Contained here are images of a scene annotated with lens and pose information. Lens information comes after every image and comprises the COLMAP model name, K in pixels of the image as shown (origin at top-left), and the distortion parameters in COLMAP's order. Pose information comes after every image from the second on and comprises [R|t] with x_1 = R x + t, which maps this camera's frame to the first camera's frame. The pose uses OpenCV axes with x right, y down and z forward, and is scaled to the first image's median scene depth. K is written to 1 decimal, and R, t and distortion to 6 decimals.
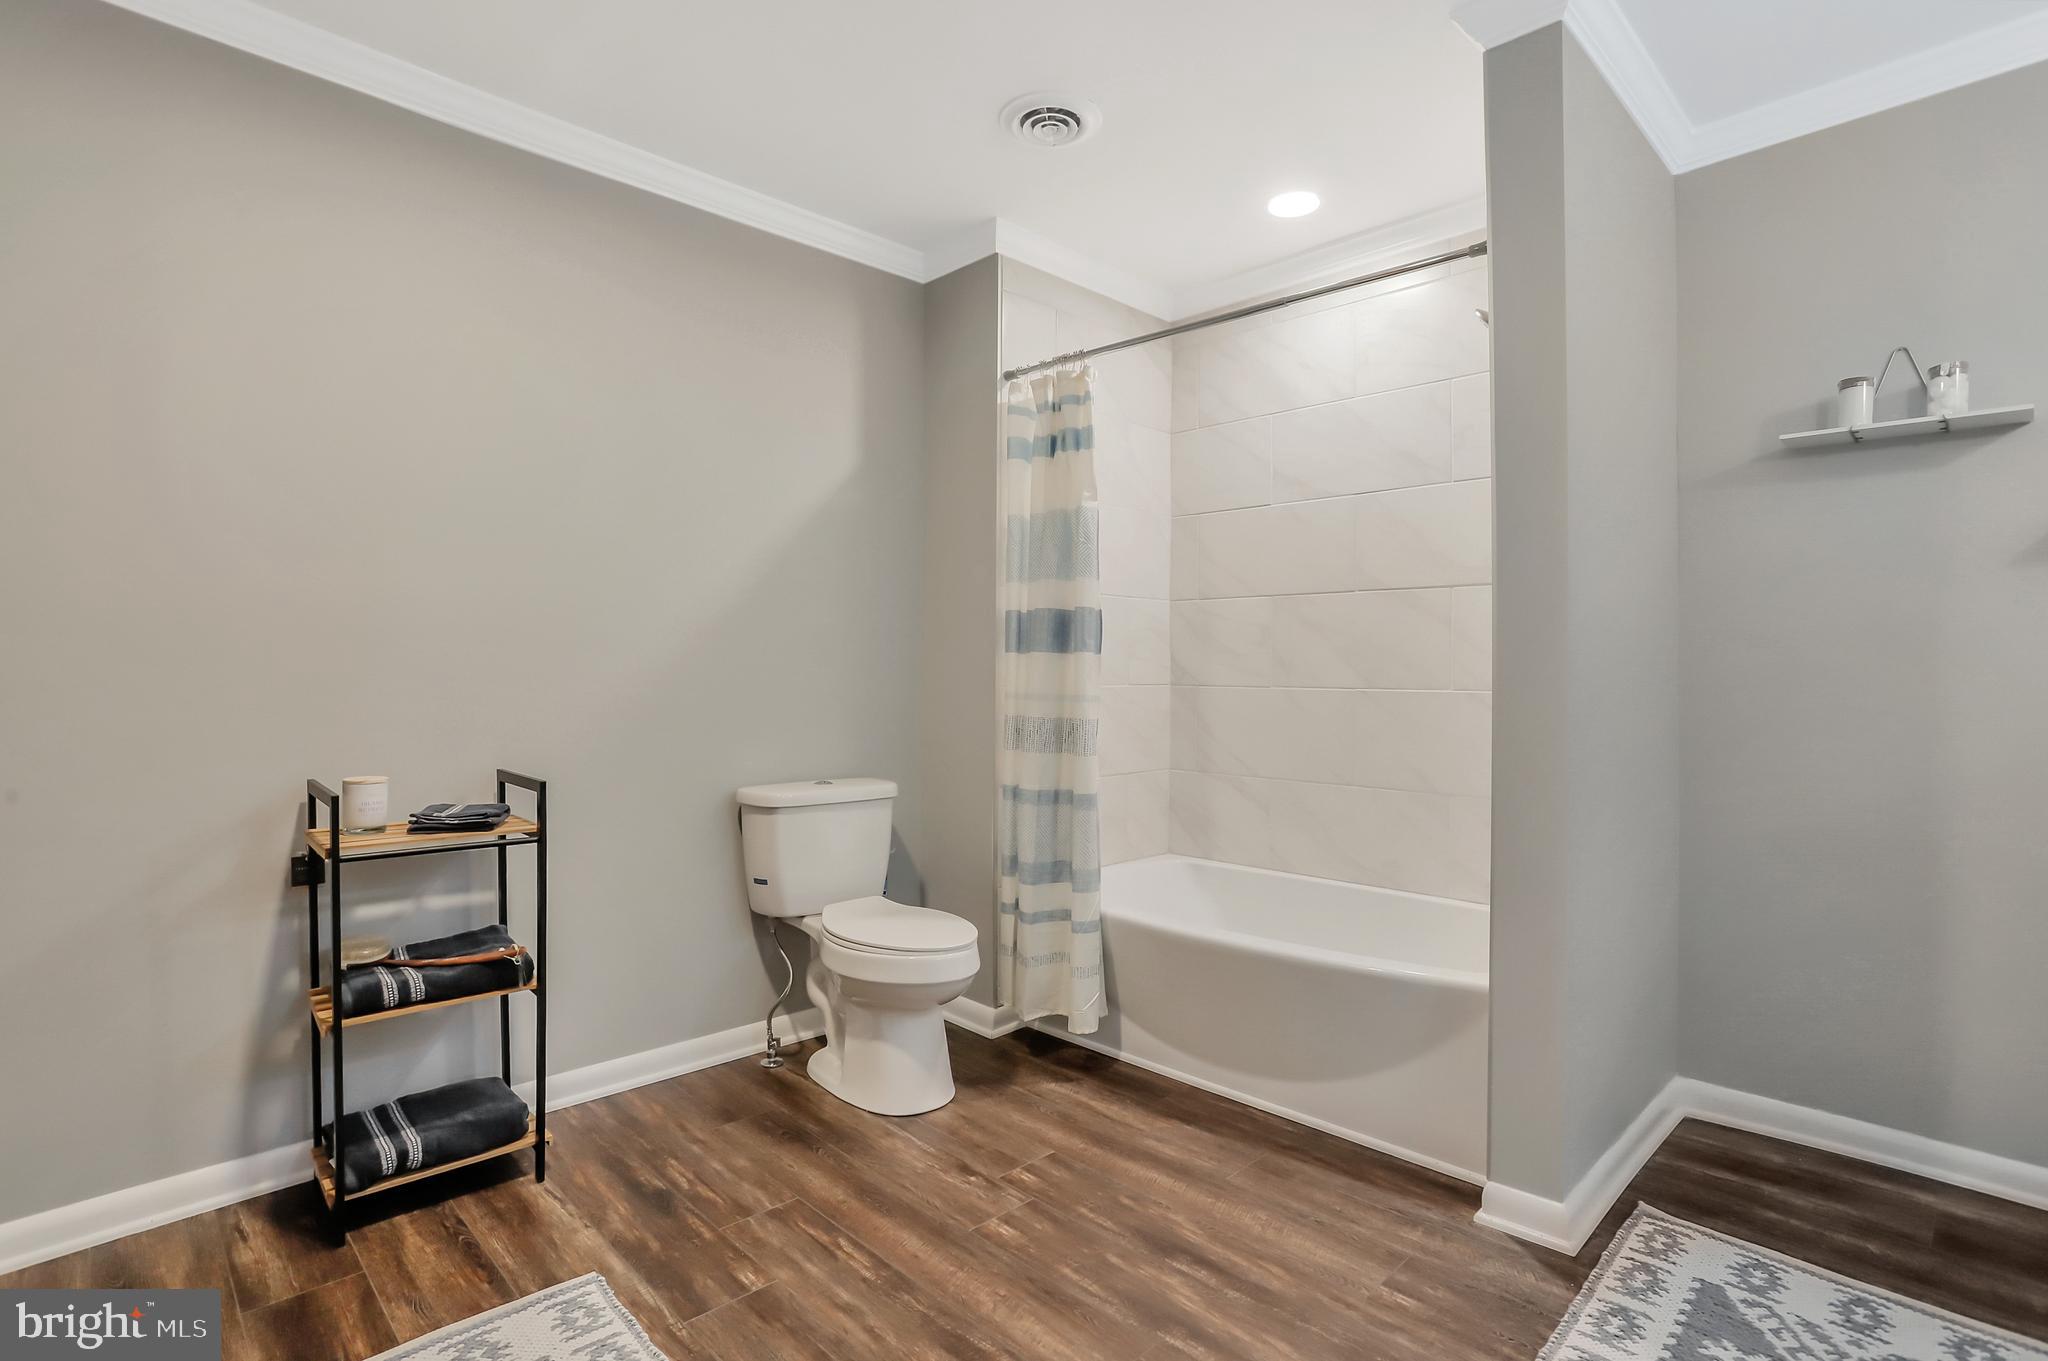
lens RADIAL K [[997.4, 0, 1023.1], [0, 997.4, 669.2], [0, 0, 1]] dist [-0.025908, 0.001267]
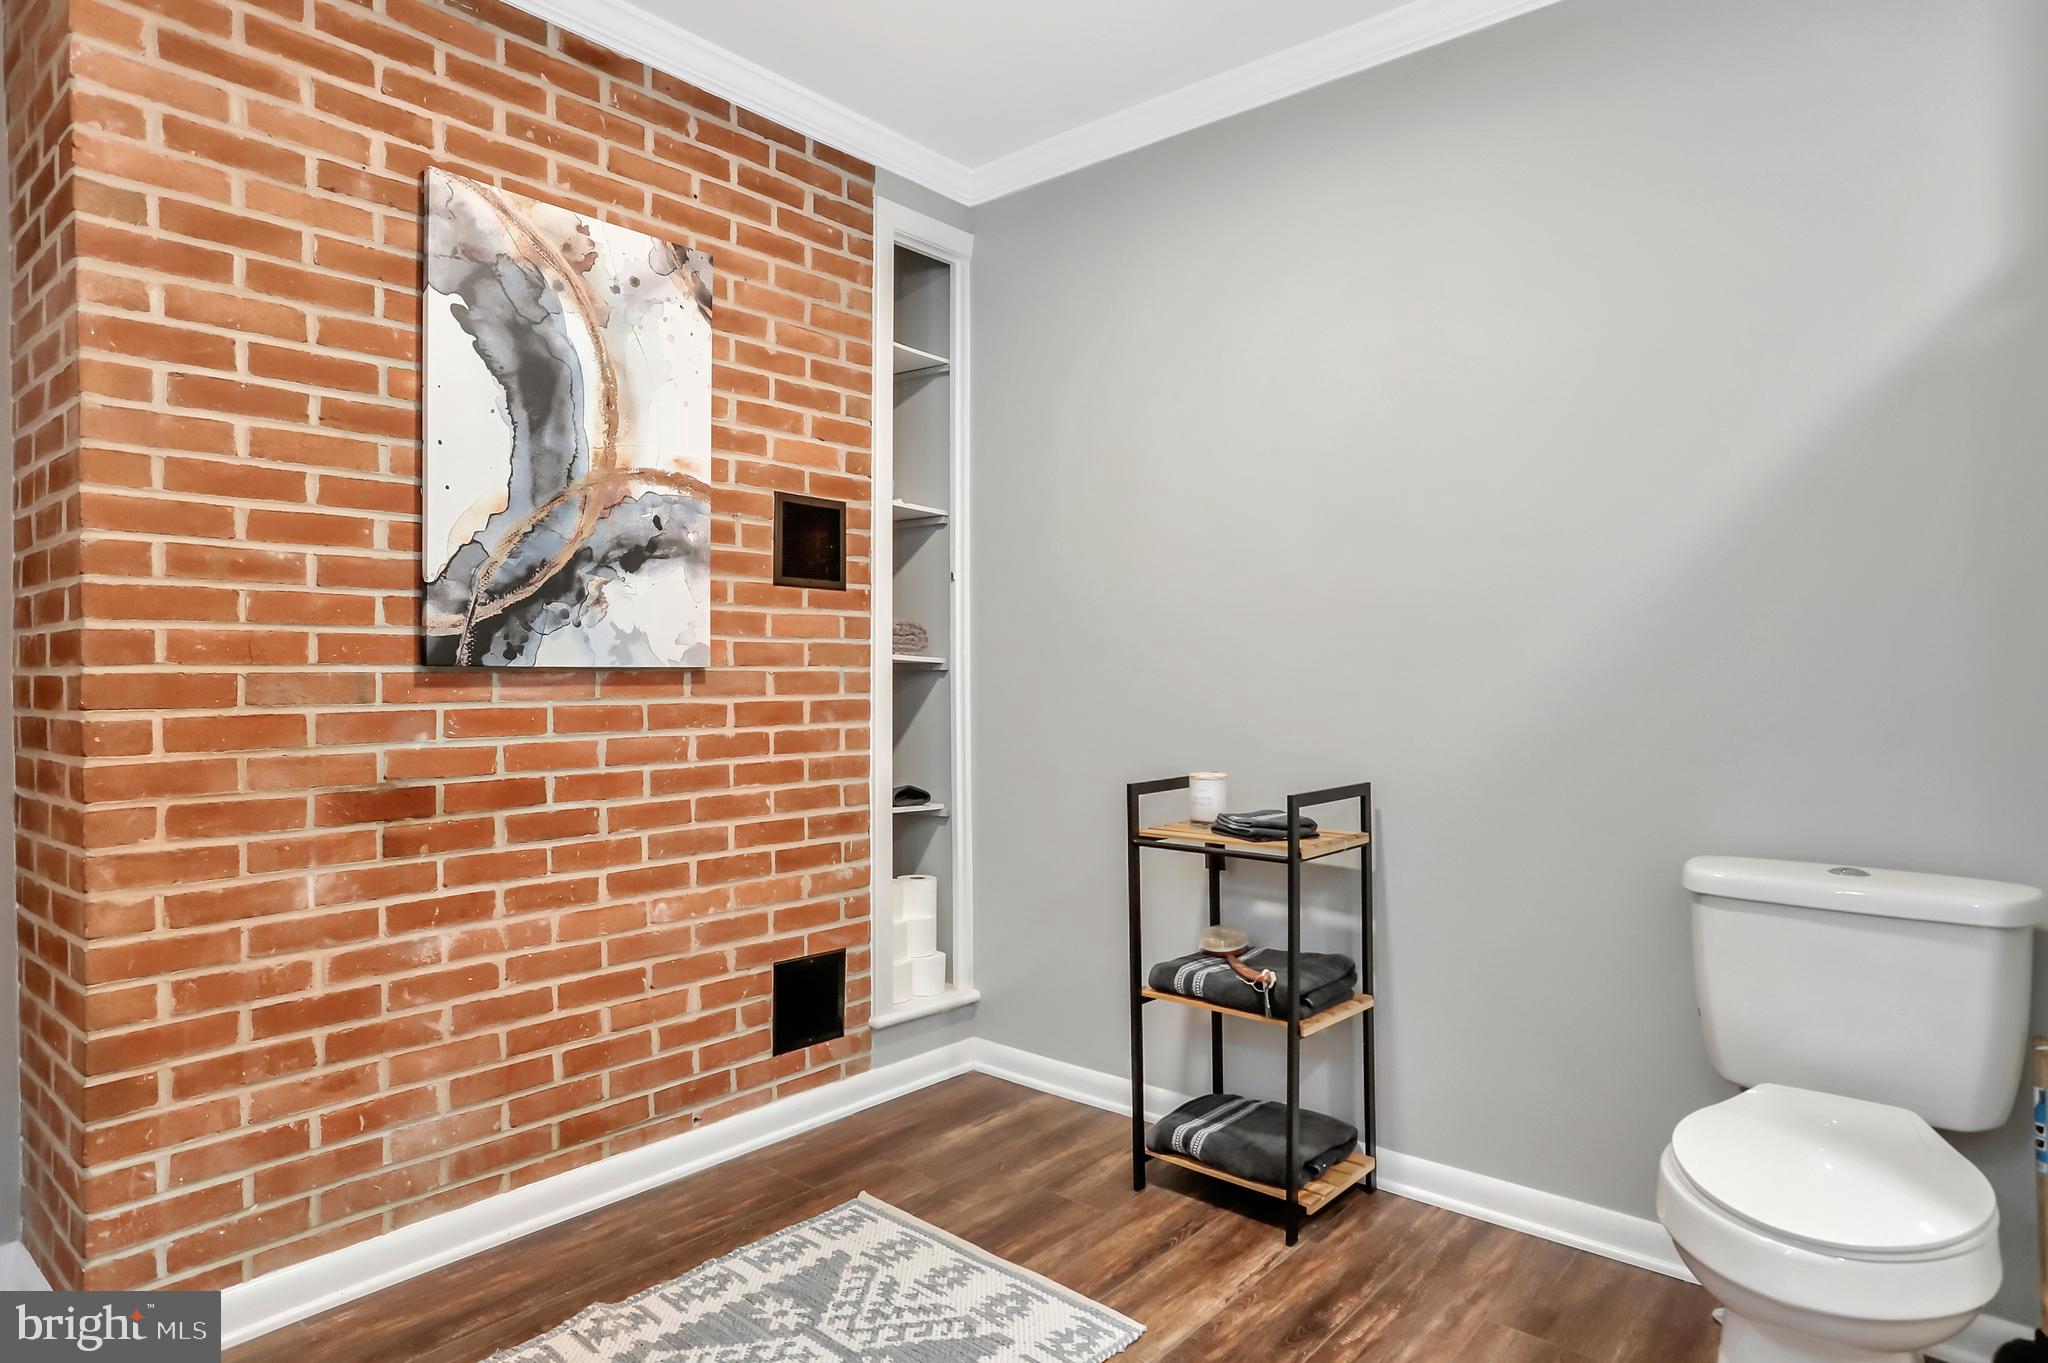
lens RADIAL K [[1168.0, 0, 1026.9], [0, 1168.0, 684.7], [0, 0, 1]] dist [-0.001652, 0.000129]
pose [[0.085791, 0.003250, -0.996308, 0.575333], [0.006356, 0.999973, 0.003810, 0.010852], [0.996293, -0.006659, 0.085768, 0.728603]]
